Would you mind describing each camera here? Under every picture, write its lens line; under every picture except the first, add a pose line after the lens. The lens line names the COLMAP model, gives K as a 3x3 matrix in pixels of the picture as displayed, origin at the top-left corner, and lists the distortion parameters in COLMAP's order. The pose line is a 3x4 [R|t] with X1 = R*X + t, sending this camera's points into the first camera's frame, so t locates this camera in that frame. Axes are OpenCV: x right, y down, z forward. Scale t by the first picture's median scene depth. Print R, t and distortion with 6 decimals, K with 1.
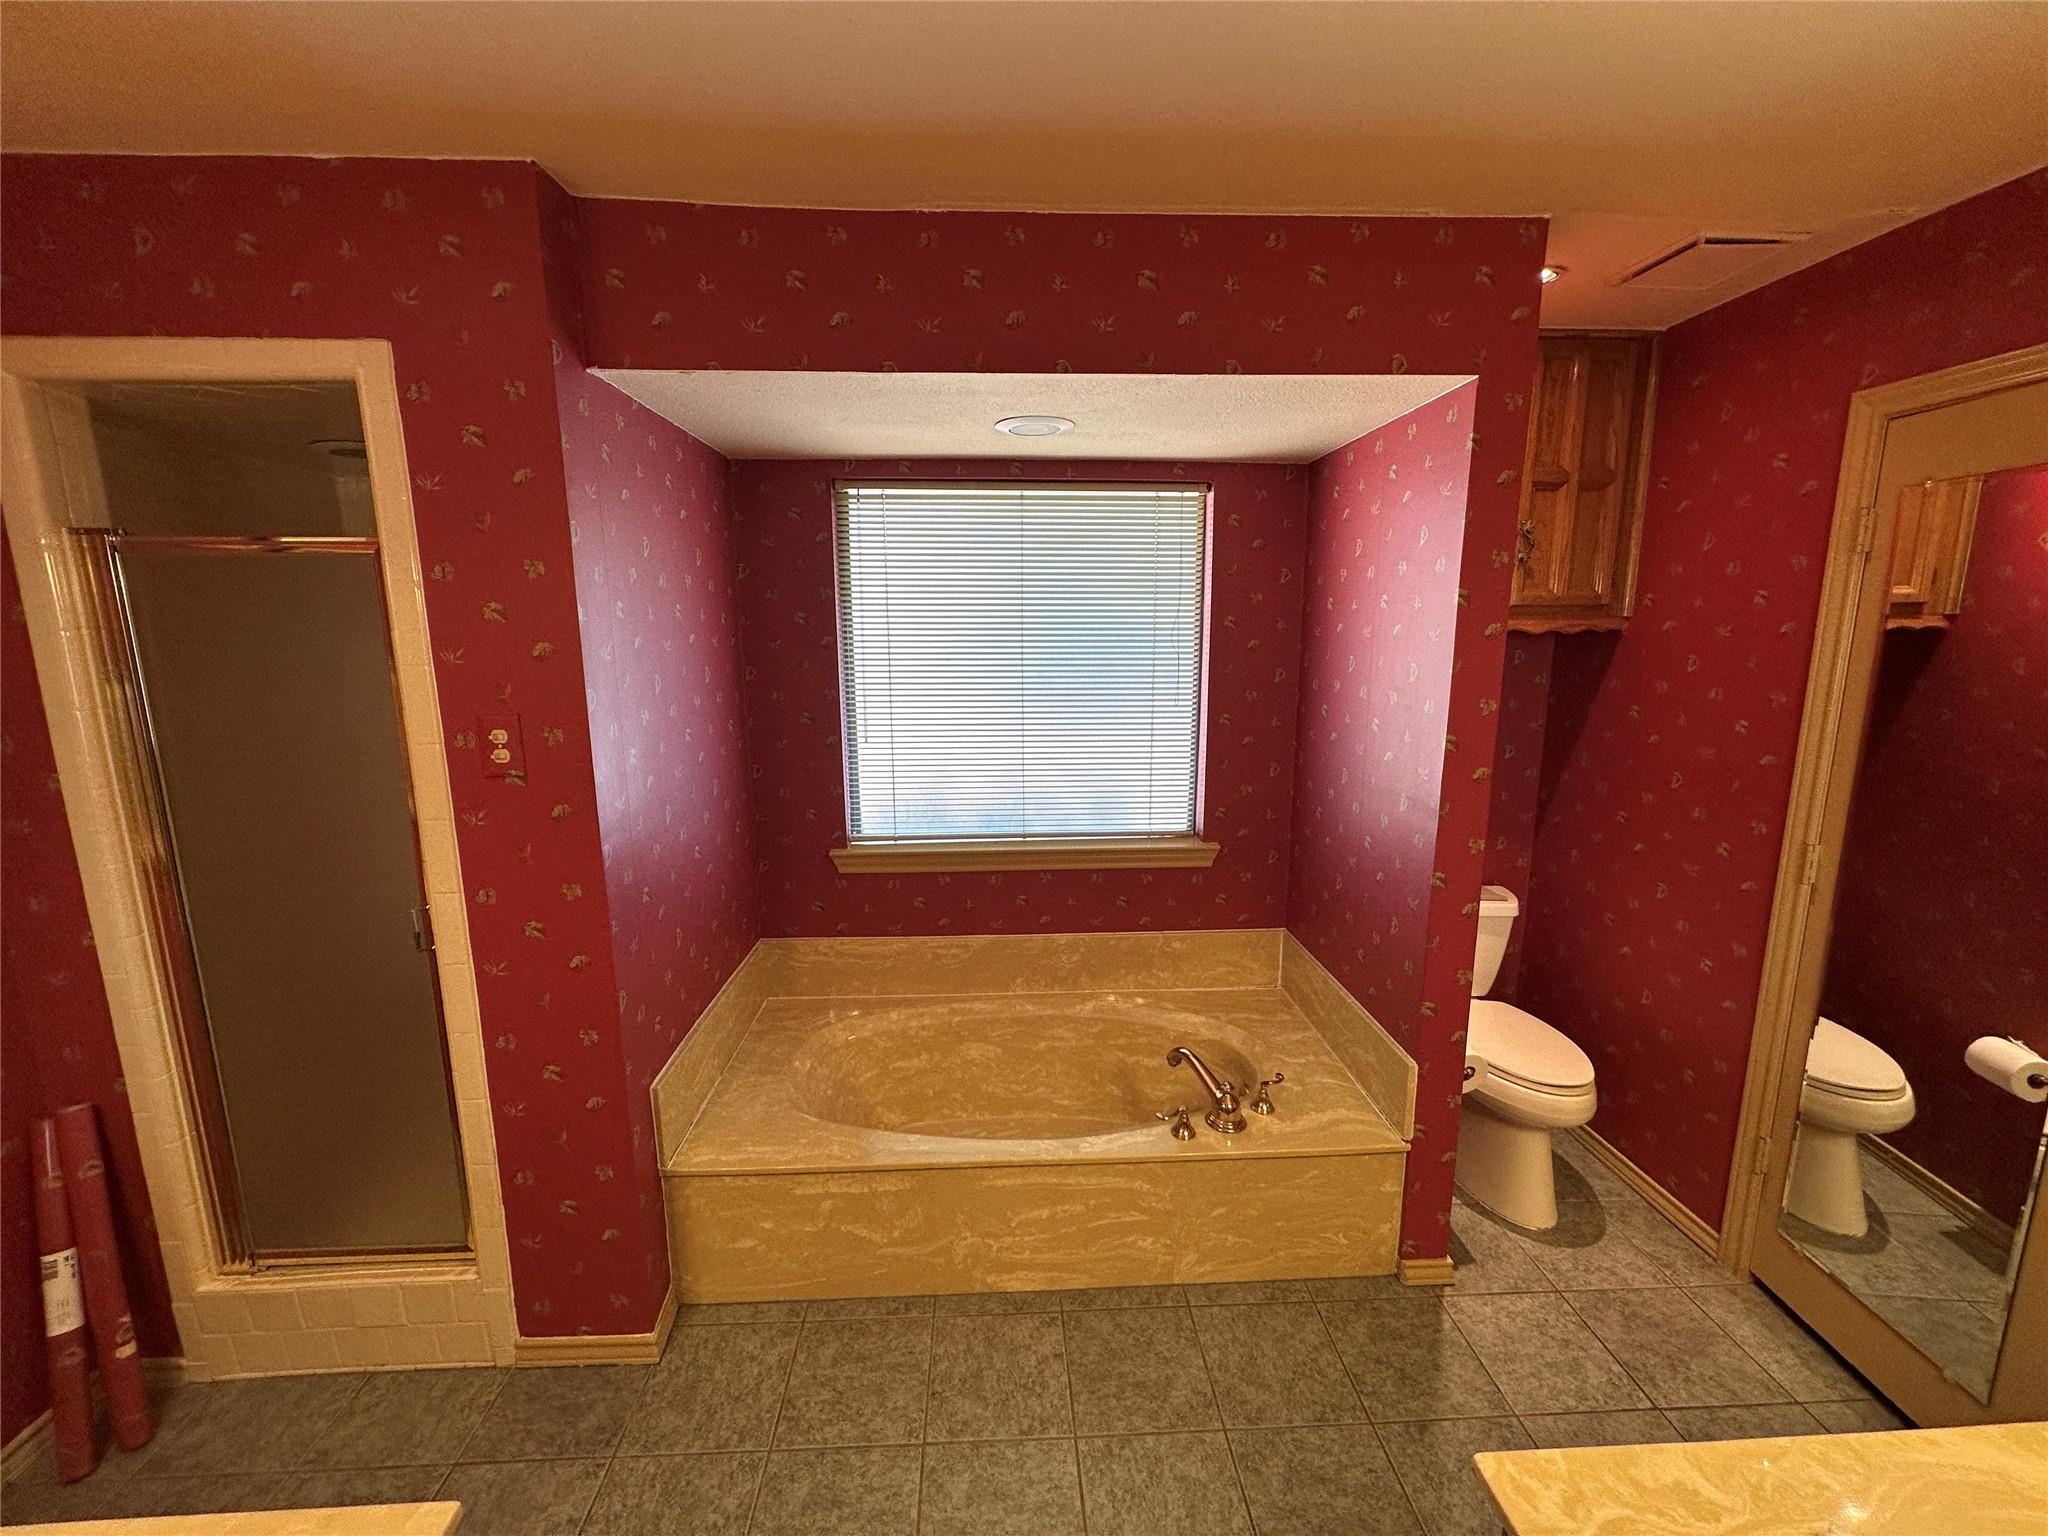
lens RADIAL K [[816.4, 0, 1022.8], [0, 816.4, 763.9], [0, 0, 1]] dist [-0.002428, -0.000317]
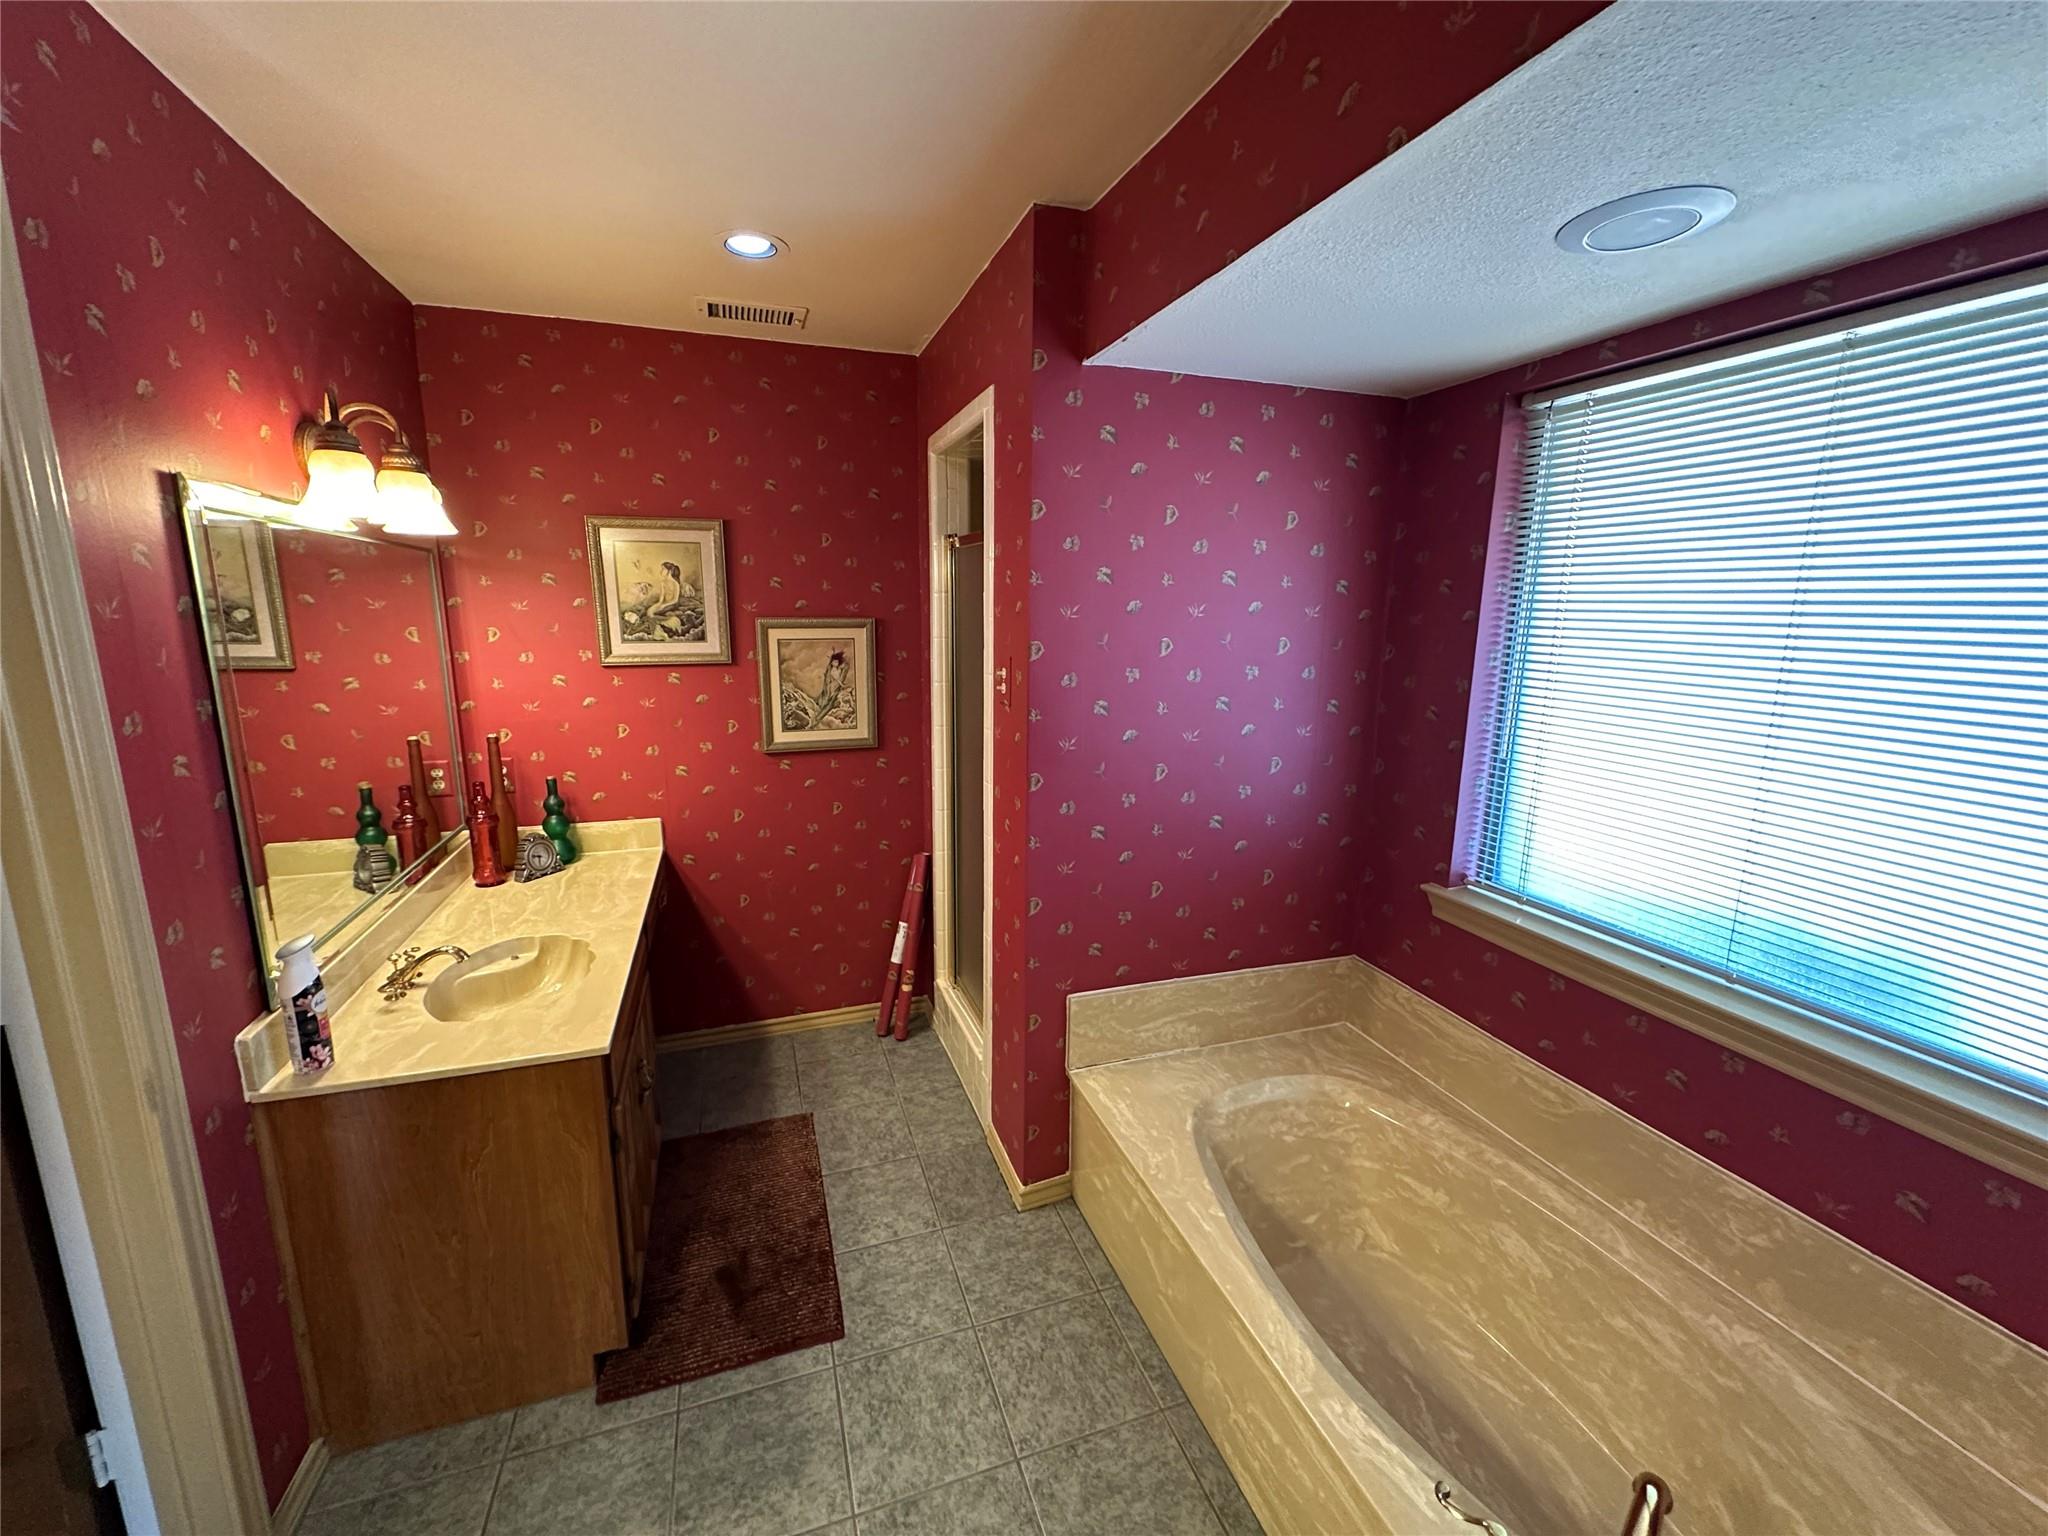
lens RADIAL K [[816.4, 0, 1019.9], [0, 816.4, 764.5], [0, 0, 1]] dist [-0.002428, -0.000317]
pose [[0.284985, 0.191777, -0.939151, 0.387185], [-0.176726, 0.973497, 0.145164, -0.052418], [0.942100, 0.124603, 0.311324, 0.388719]]
